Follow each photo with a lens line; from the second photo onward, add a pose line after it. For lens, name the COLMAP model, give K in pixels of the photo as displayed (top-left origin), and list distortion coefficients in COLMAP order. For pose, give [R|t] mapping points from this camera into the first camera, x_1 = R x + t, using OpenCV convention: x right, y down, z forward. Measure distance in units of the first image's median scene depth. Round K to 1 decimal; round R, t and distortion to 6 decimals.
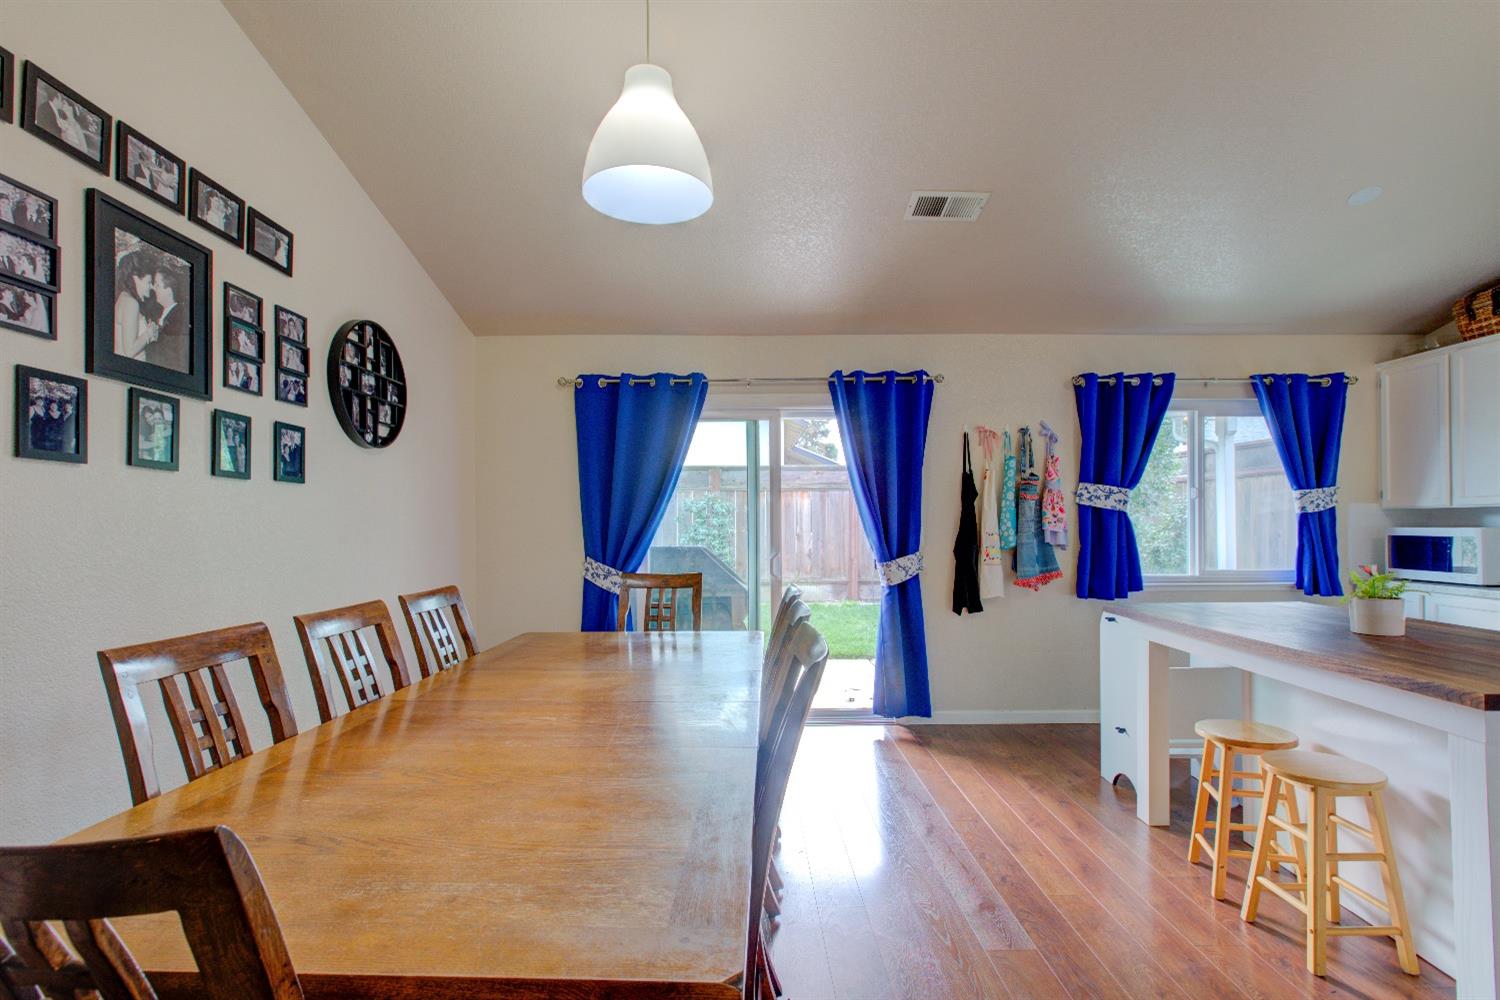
lens RADIAL K [[687.0, 0, 746.2], [0, 687.0, 515.7], [0, 0, 1]] dist [-0.001216, 0.001311]
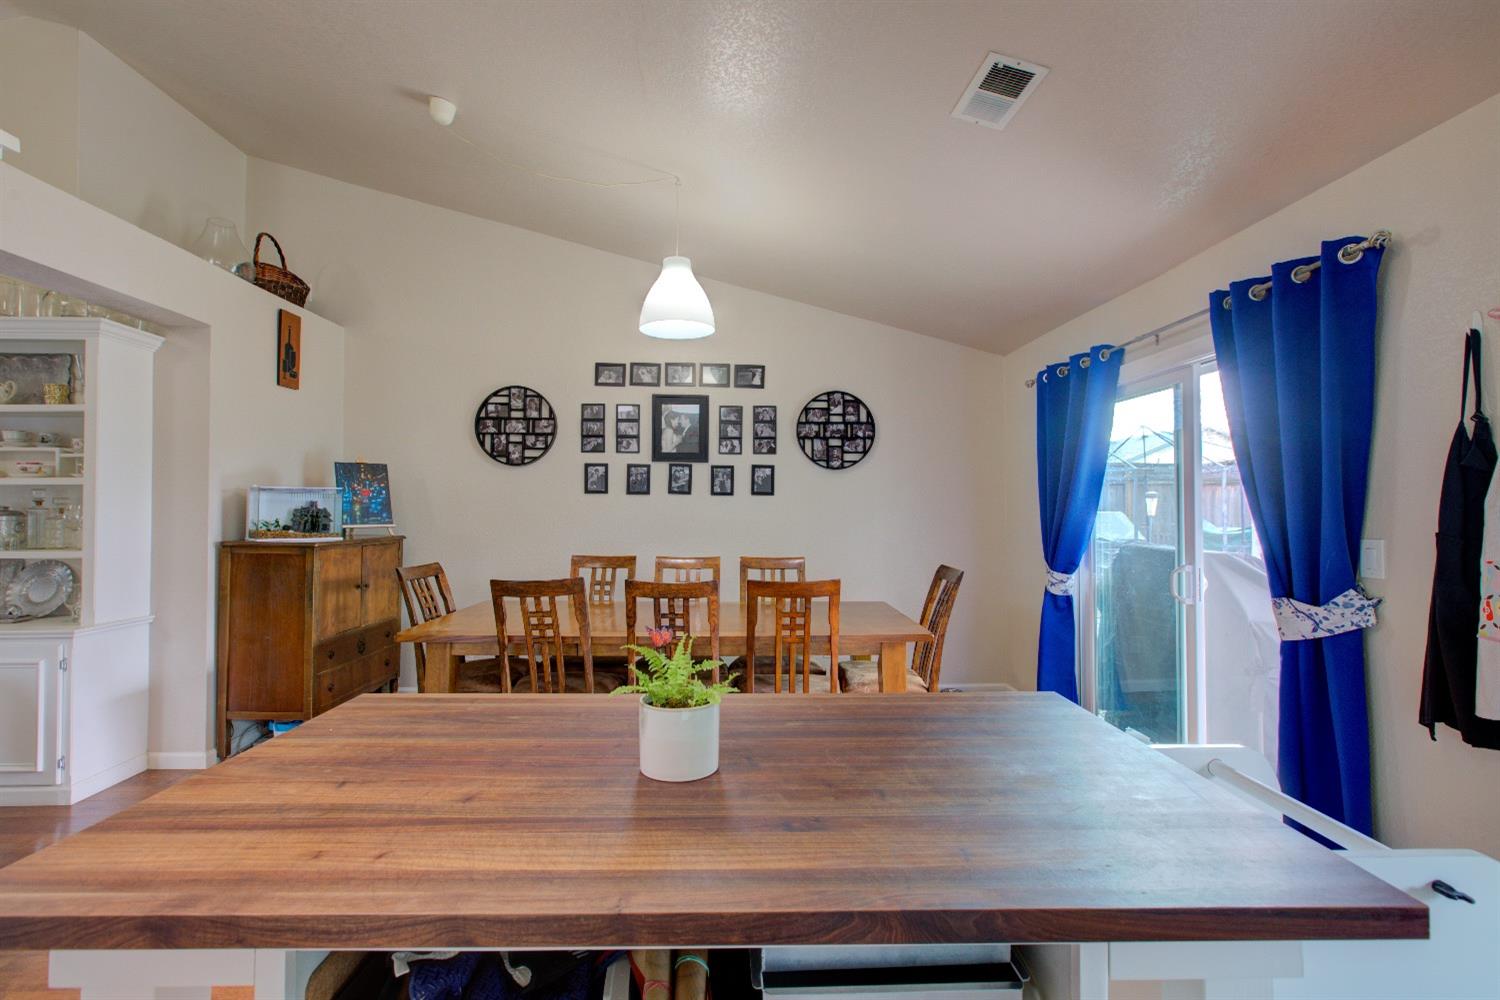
lens RADIAL K [[680.5, 0, 746.0], [0, 680.5, 499.0], [0, 0, 1]] dist [-0.007596, 0.000546]
pose [[0.039328, -0.007687, -0.999197, 0.776009], [0.006006, 0.999954, -0.007456, -0.015209], [0.999208, -0.005707, 0.039373, 0.550818]]
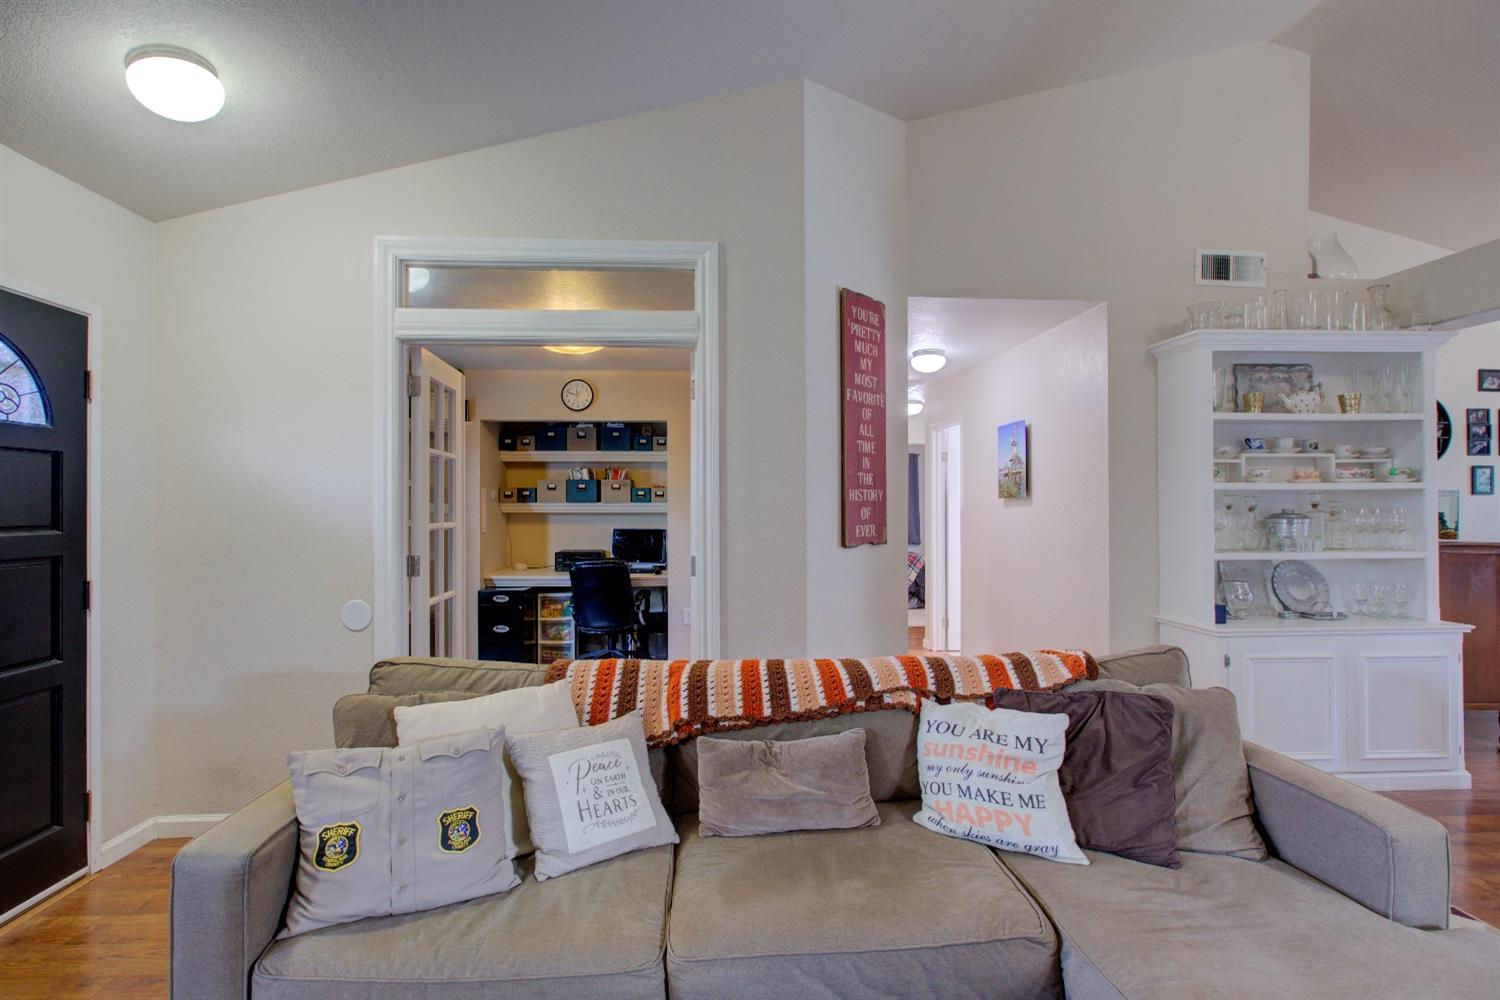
lens RADIAL K [[696.3, 0, 740.9], [0, 696.3, 498.8], [0, 0, 1]] dist [-0.007179, 0.001007]
pose [[0.047006, -0.005203, -0.998881, 0.774017], [0.009053, 0.999948, -0.004782, -0.033494], [0.998854, -0.008819, 0.047051, -1.062111]]
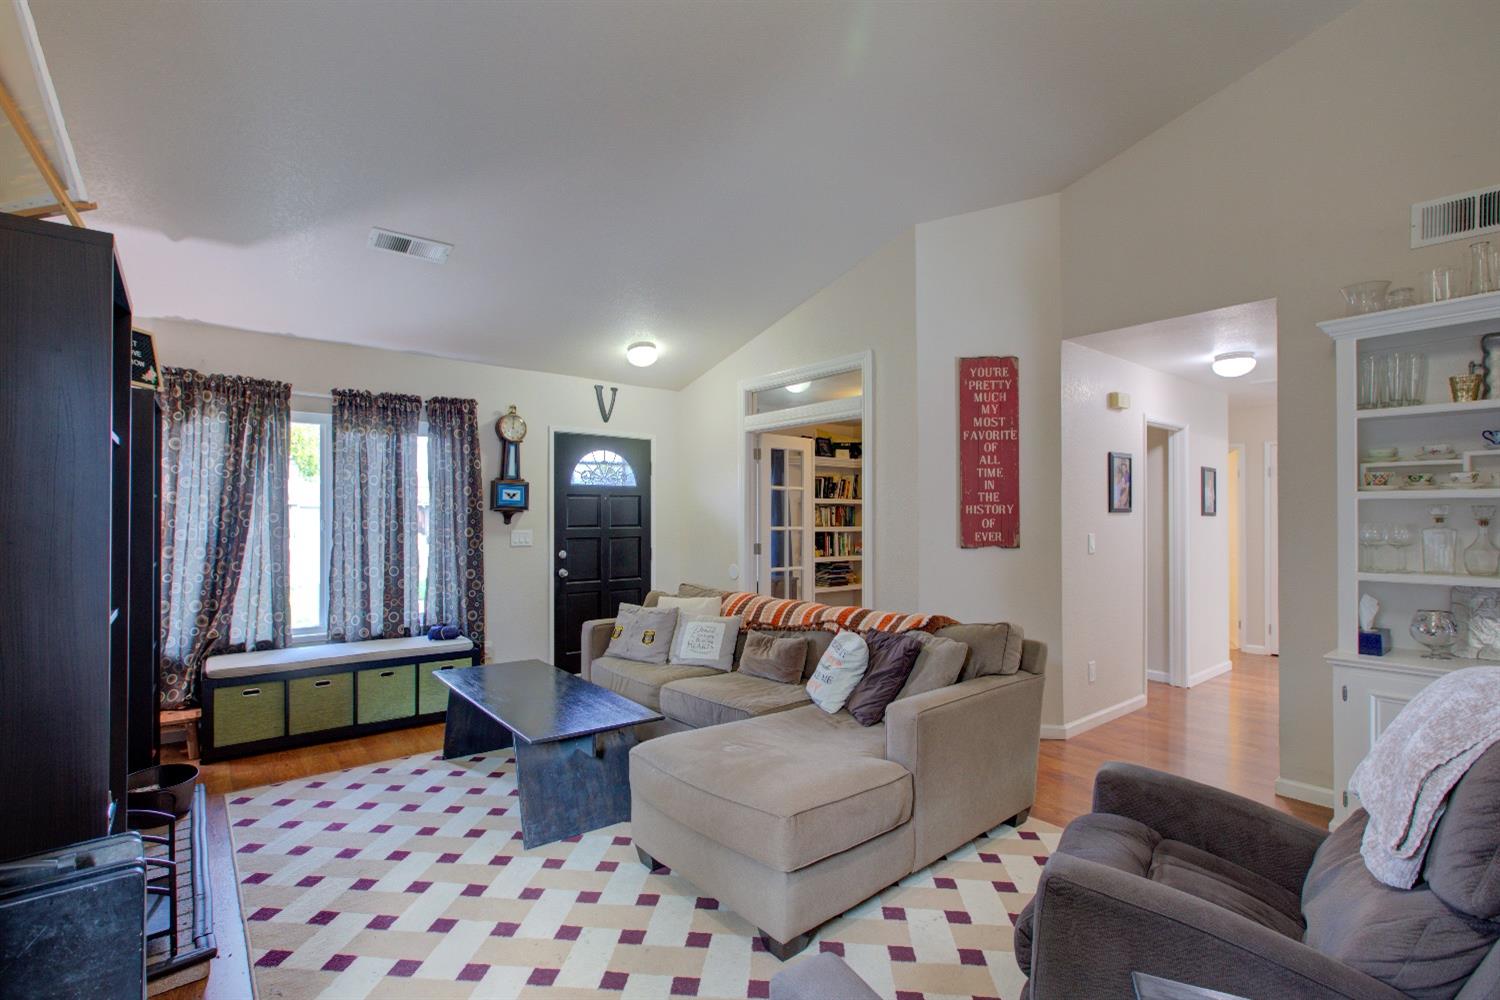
lens RADIAL K [[693.9, 0, 746.1], [0, 693.9, 512.7], [0, 0, 1]] dist [-0.006436, 0.000458]
pose [[-0.779447, 0.001145, -0.626467, 0.918938], [0.009116, 0.999913, -0.009514, -0.028703], [0.626402, -0.013126, -0.779390, -0.294931]]
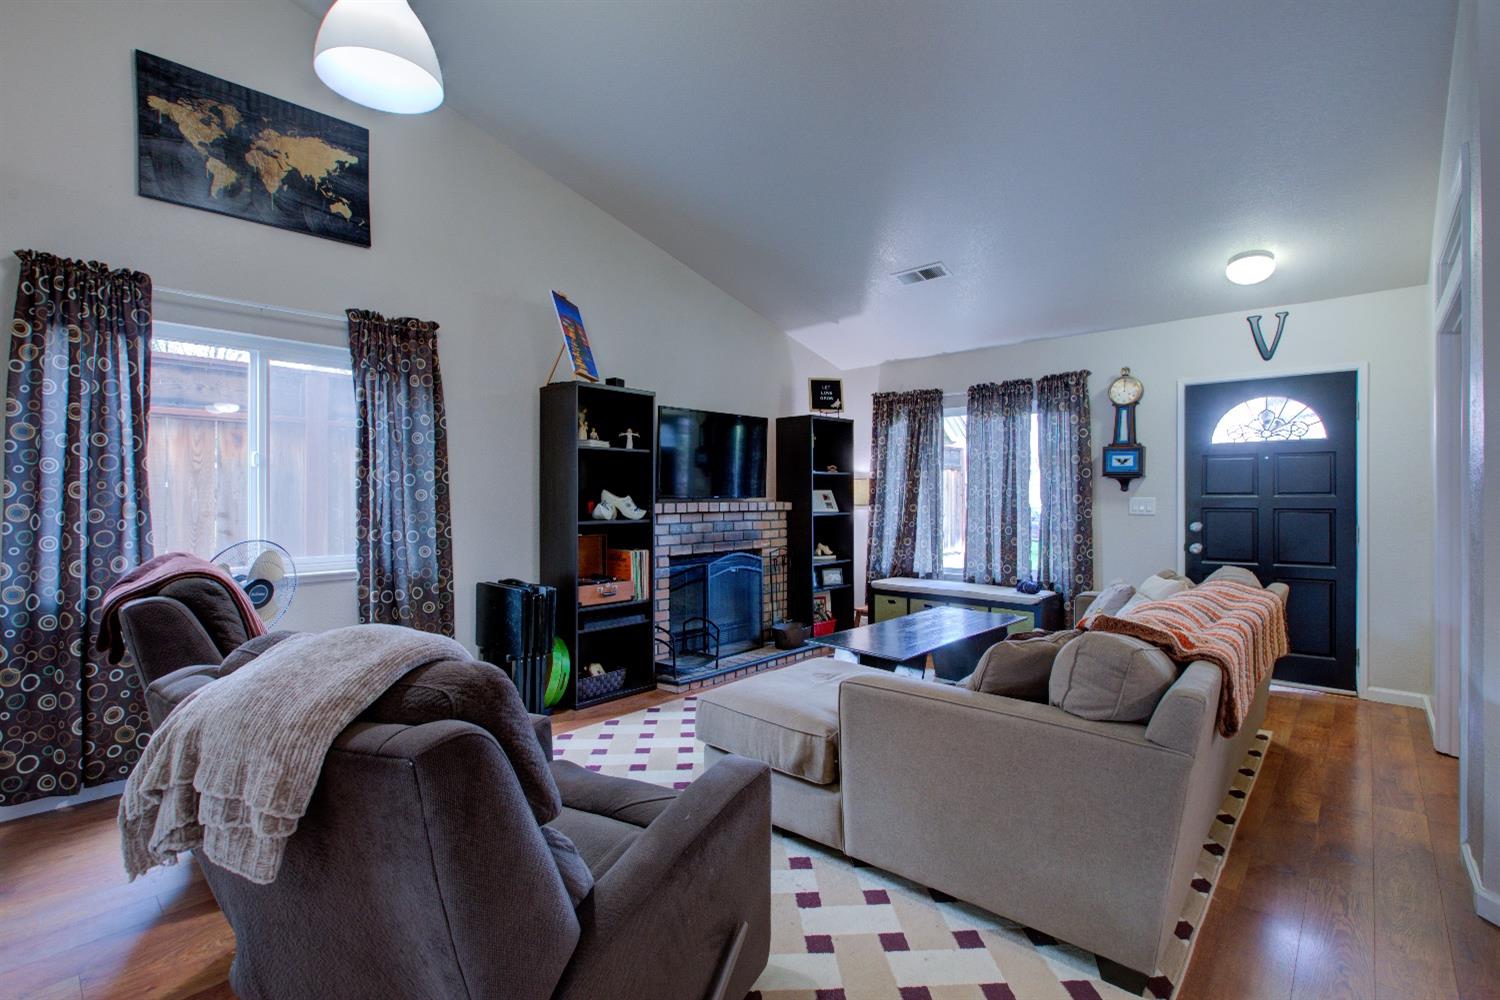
lens RADIAL K [[680.5, 0, 746.0], [0, 680.5, 499.0], [0, 0, 1]] dist [-0.007596, 0.000546]
pose [[-0.733376, 0.003070, 0.679817, 0.104178], [-0.001660, 0.999979, -0.006307, -0.000275], [-0.679822, -0.005754, -0.733355, -0.221222]]
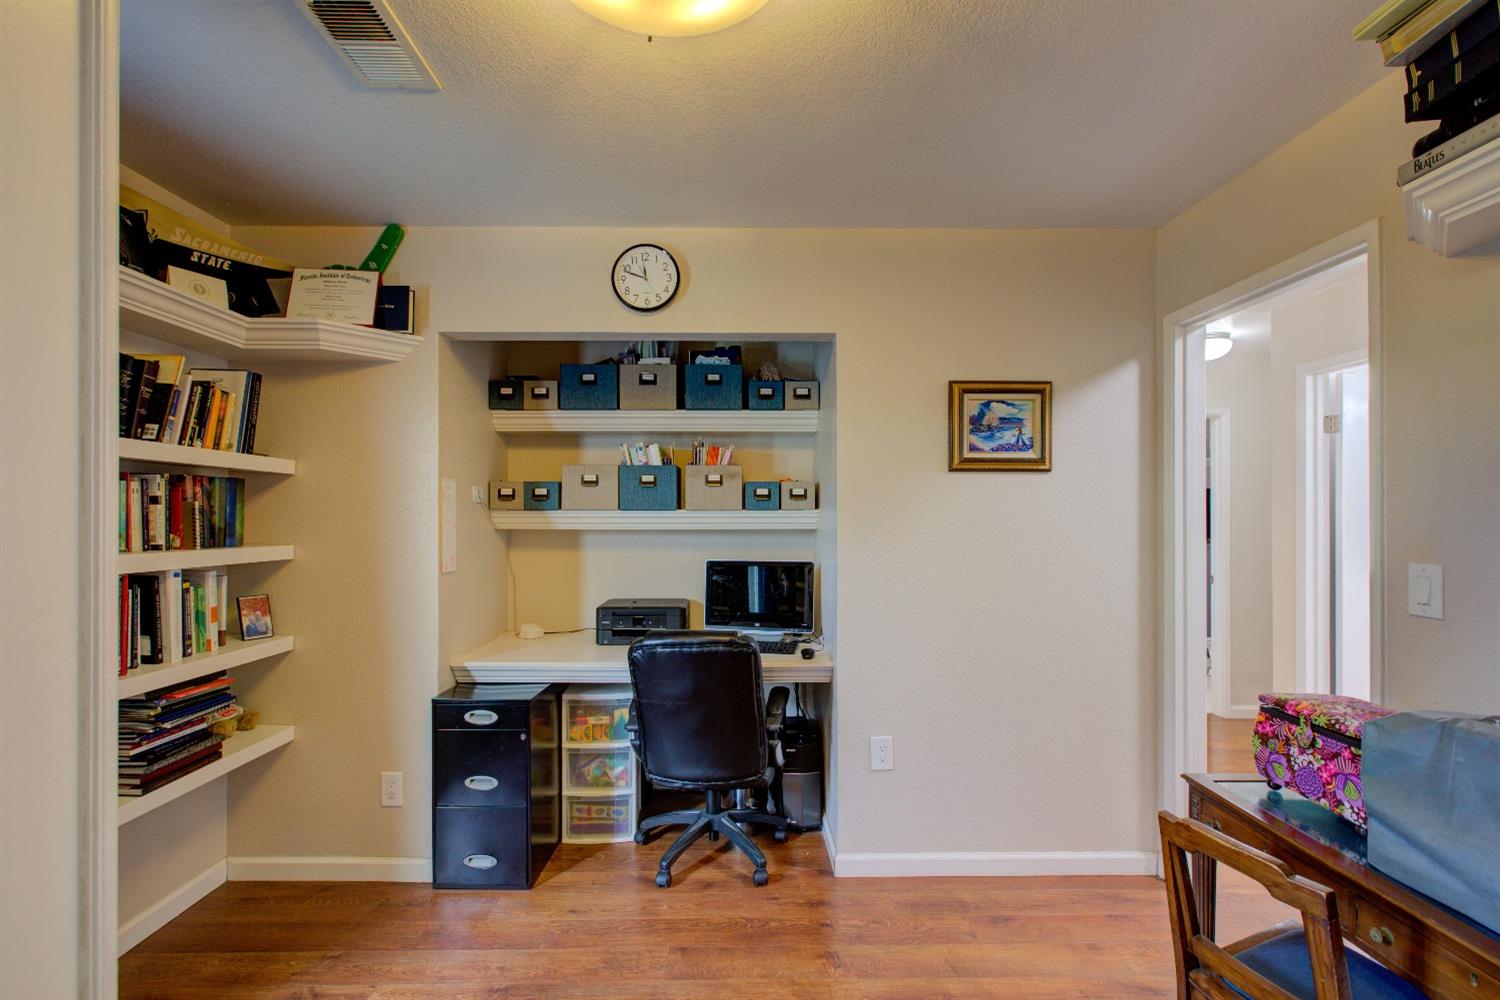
lens RADIAL K [[693.9, 0, 746.1], [0, 693.9, 512.7], [0, 0, 1]] dist [-0.006436, 0.000458]
pose [[0.007052, -0.002534, -0.999972, 0.016130], [0.007362, 0.999970, -0.002482, -0.029672], [0.999948, -0.007344, 0.007070, -1.233771]]
